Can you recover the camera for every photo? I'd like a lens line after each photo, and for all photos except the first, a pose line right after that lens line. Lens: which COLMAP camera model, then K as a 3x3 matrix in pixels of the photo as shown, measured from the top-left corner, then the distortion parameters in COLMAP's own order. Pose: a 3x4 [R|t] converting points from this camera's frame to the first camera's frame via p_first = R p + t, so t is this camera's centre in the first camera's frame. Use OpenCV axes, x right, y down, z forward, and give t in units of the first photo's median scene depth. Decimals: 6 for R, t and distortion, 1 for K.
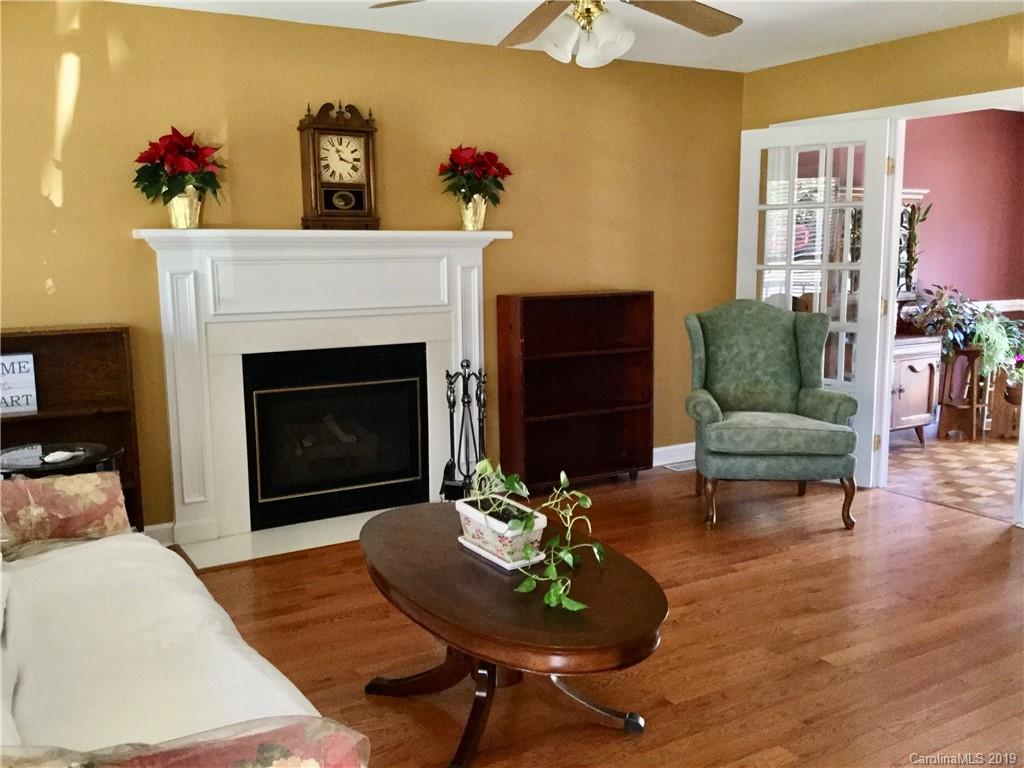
lens RADIAL K [[932.0, 0, 505.2], [0, 932.0, 381.0], [0, 0, 1]] dist [0.095169, -0.191127]
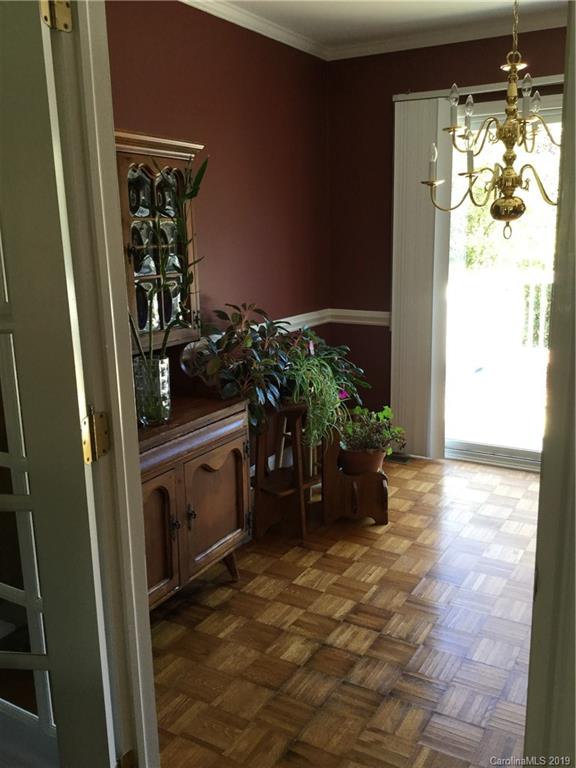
lens RADIAL K [[699.0, 0, 288.0], [0, 699.0, 384.0], [0, 0, 1]] dist [0.095169, -0.191127]
pose [[0.874989, -0.116281, 0.469971, 0.276940], [0.085006, 0.992547, 0.087315, -0.092135], [-0.476621, -0.036449, 0.878353, 0.595992]]
